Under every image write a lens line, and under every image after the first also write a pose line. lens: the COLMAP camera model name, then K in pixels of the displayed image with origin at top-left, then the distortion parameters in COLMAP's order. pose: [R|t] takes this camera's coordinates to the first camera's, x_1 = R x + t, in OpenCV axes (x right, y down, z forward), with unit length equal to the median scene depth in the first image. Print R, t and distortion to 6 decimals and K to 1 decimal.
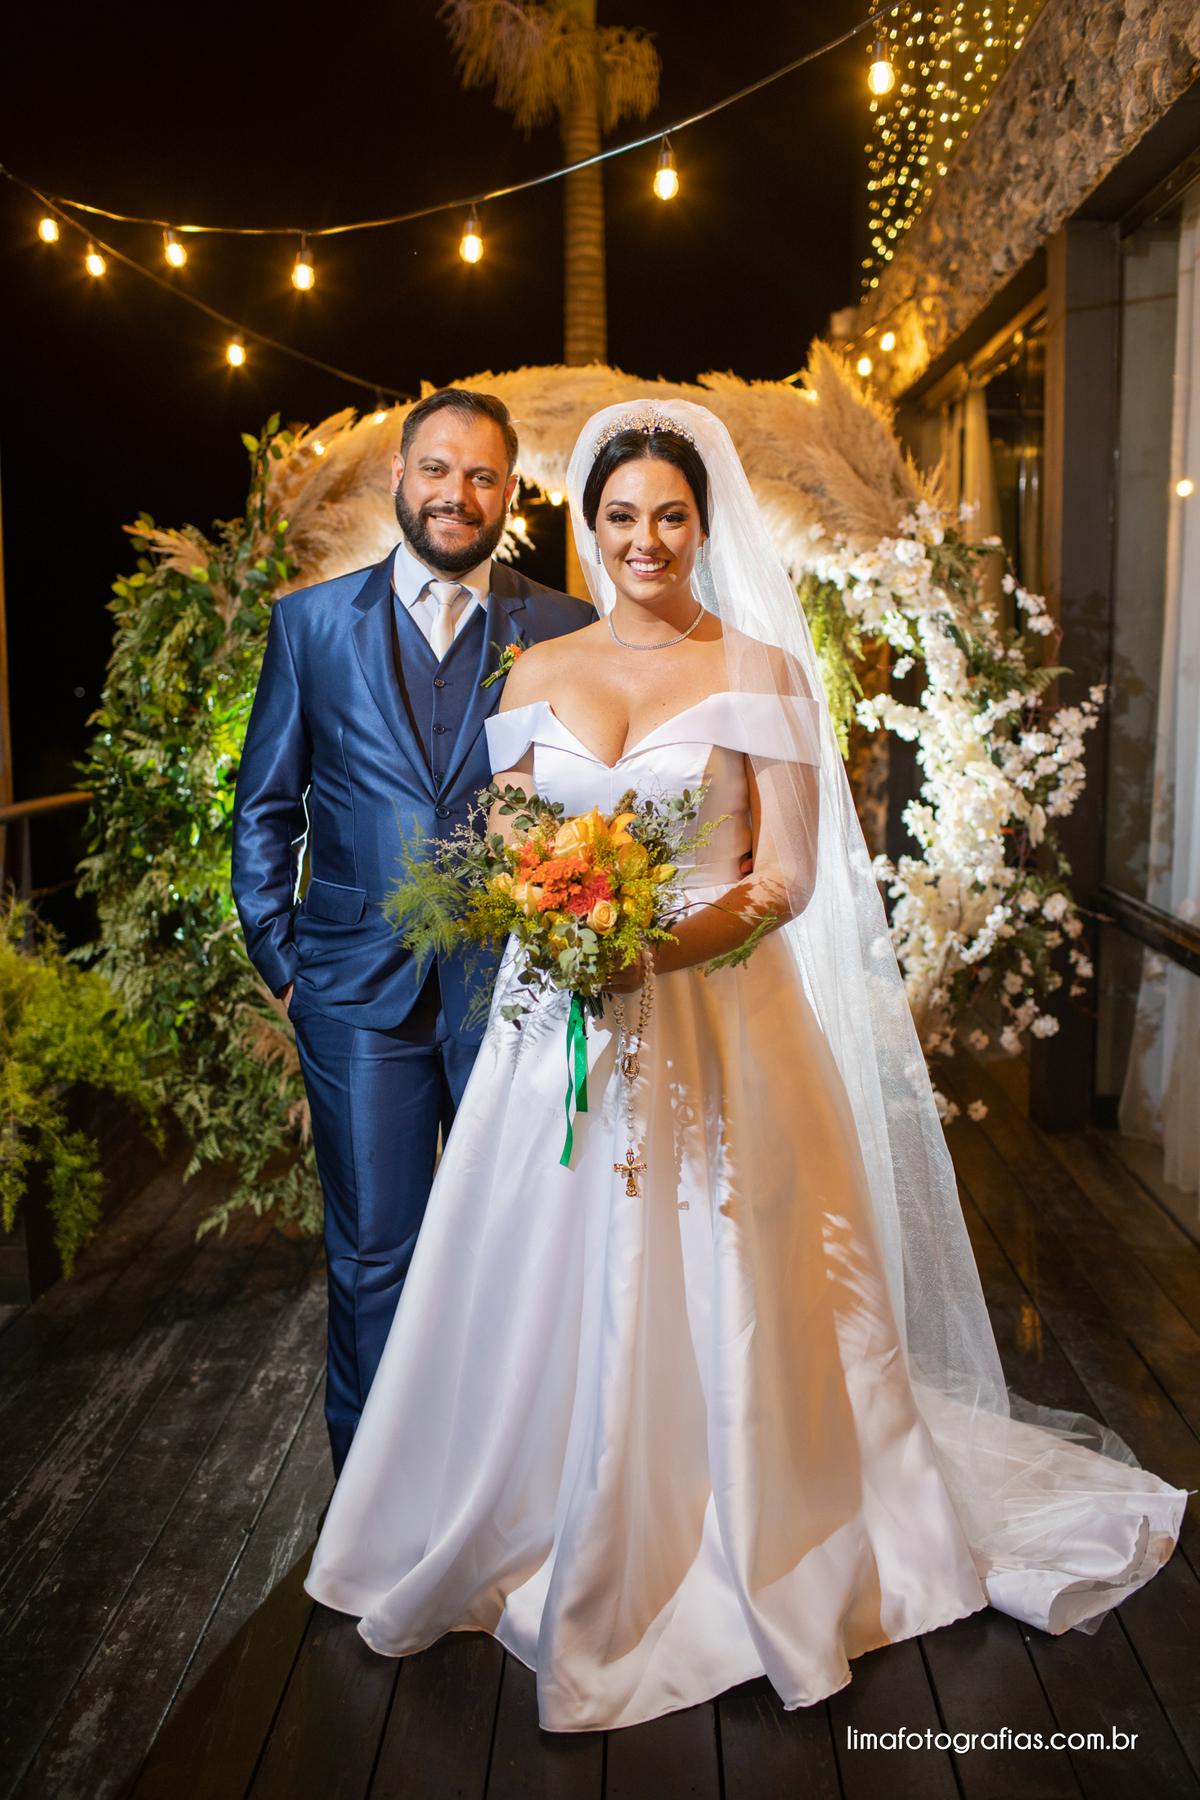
lens RADIAL K [[1680.0, 0, 600.0], [0, 1680.0, 900.0], [0, 0, 1]] dist [-0.064880, 0.008382]
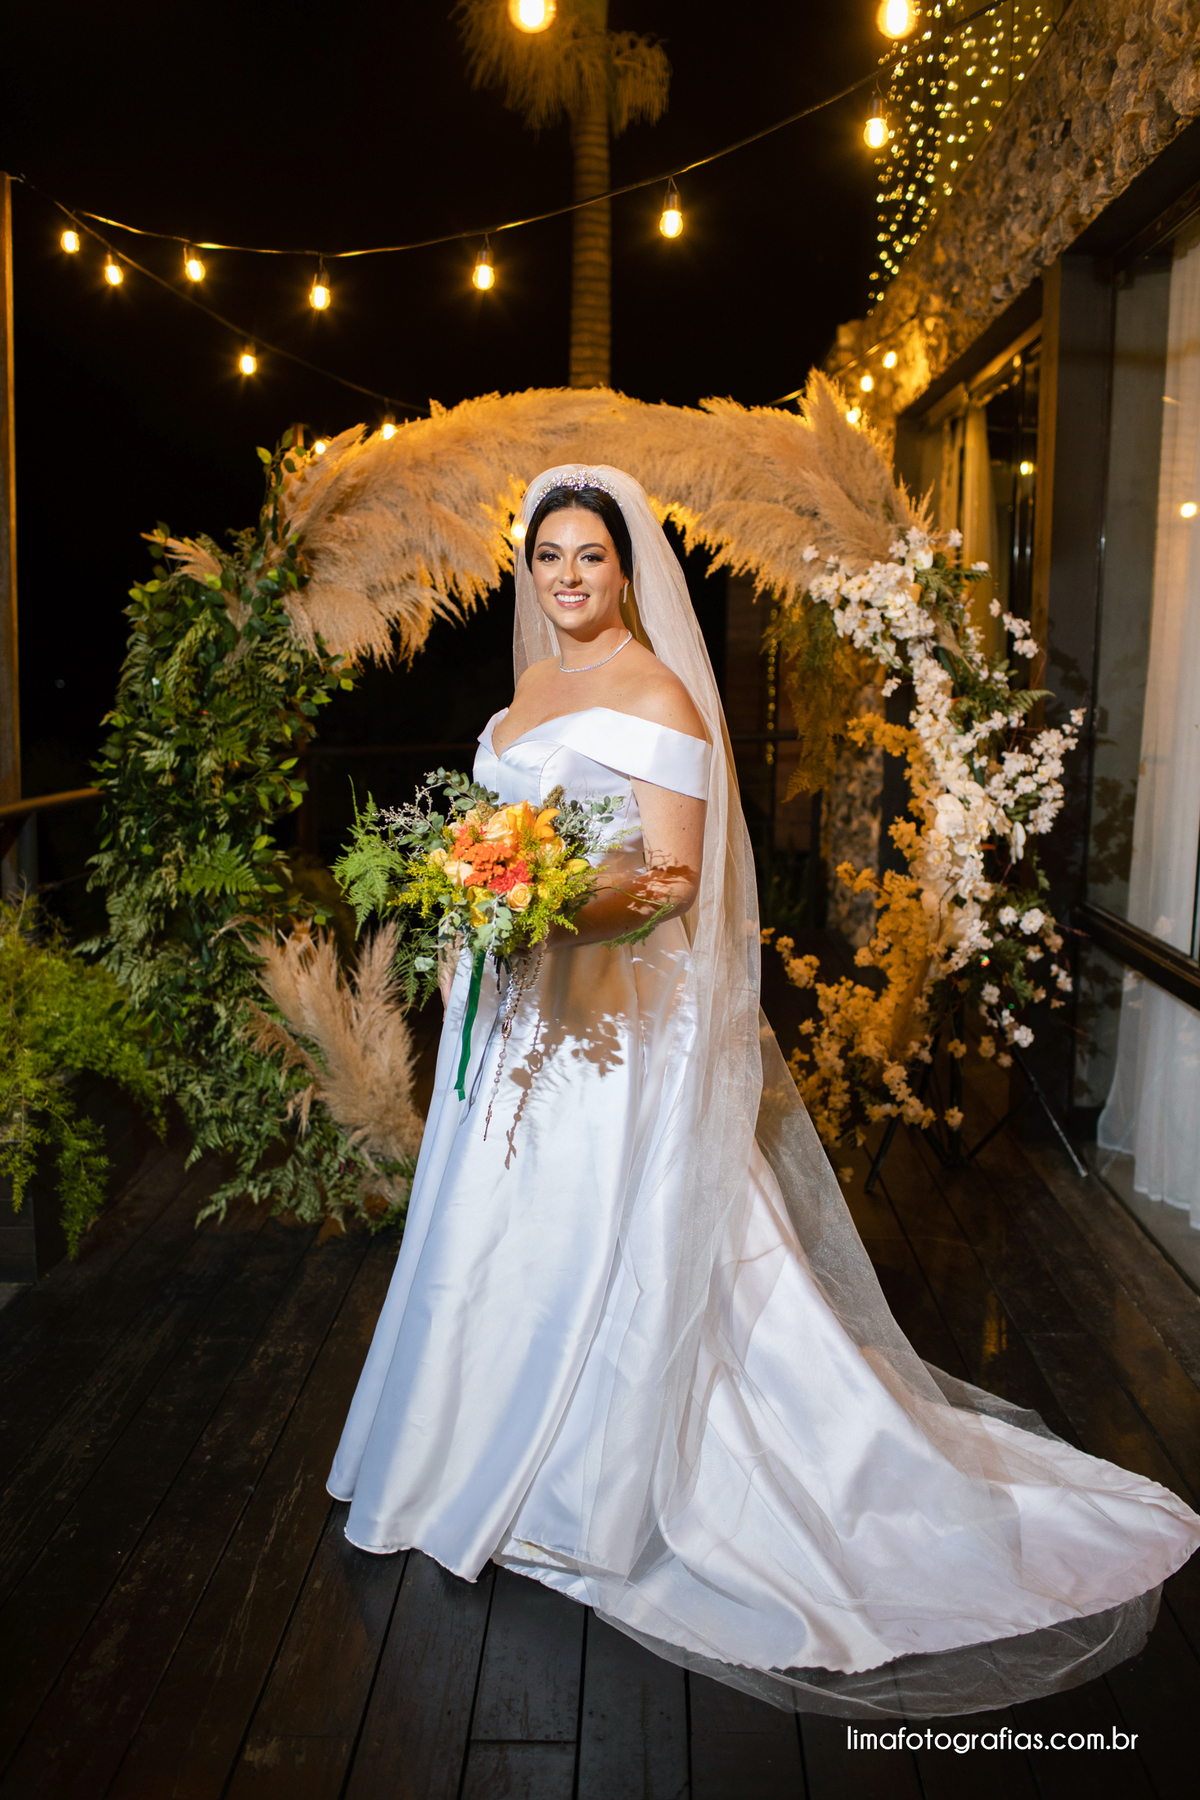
lens RADIAL K [[1742.4, 0, 598.3], [0, 1742.4, 911.6], [0, 0, 1]] dist [-0.051999, 0.024962]
pose [[0.999761, 0.021562, 0.003626, -0.000803], [-0.021565, 0.999767, 0.000781, 0.003063], [-0.003608, -0.000859, 0.999993, -0.074457]]
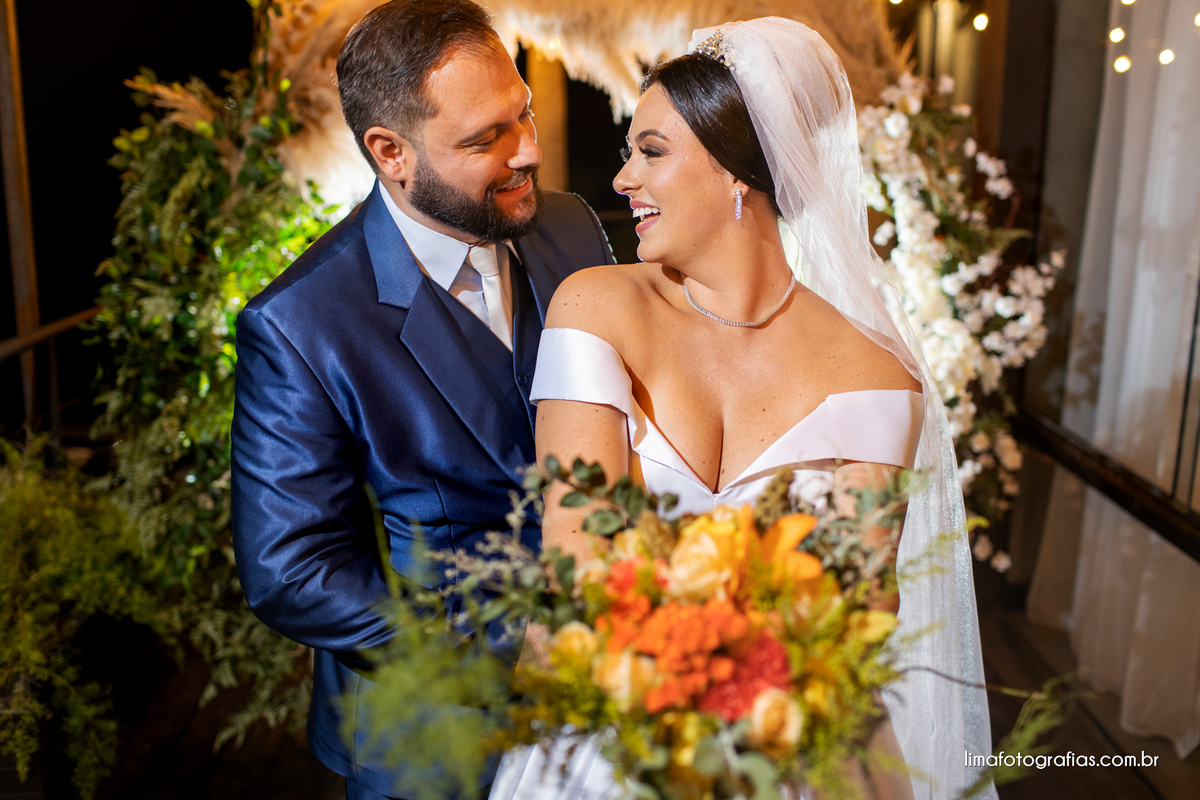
lens RADIAL K [[1161.6, 0, 600.0], [0, 1161.6, 400.0], [0, 0, 1]] dist [-0.051999, 0.024962]
pose [[0.997756, 0.002449, 0.066909, -0.044353], [-0.007708, 0.996888, 0.078456, -0.085859], [-0.066508, -0.078796, 0.994670, 0.266924]]
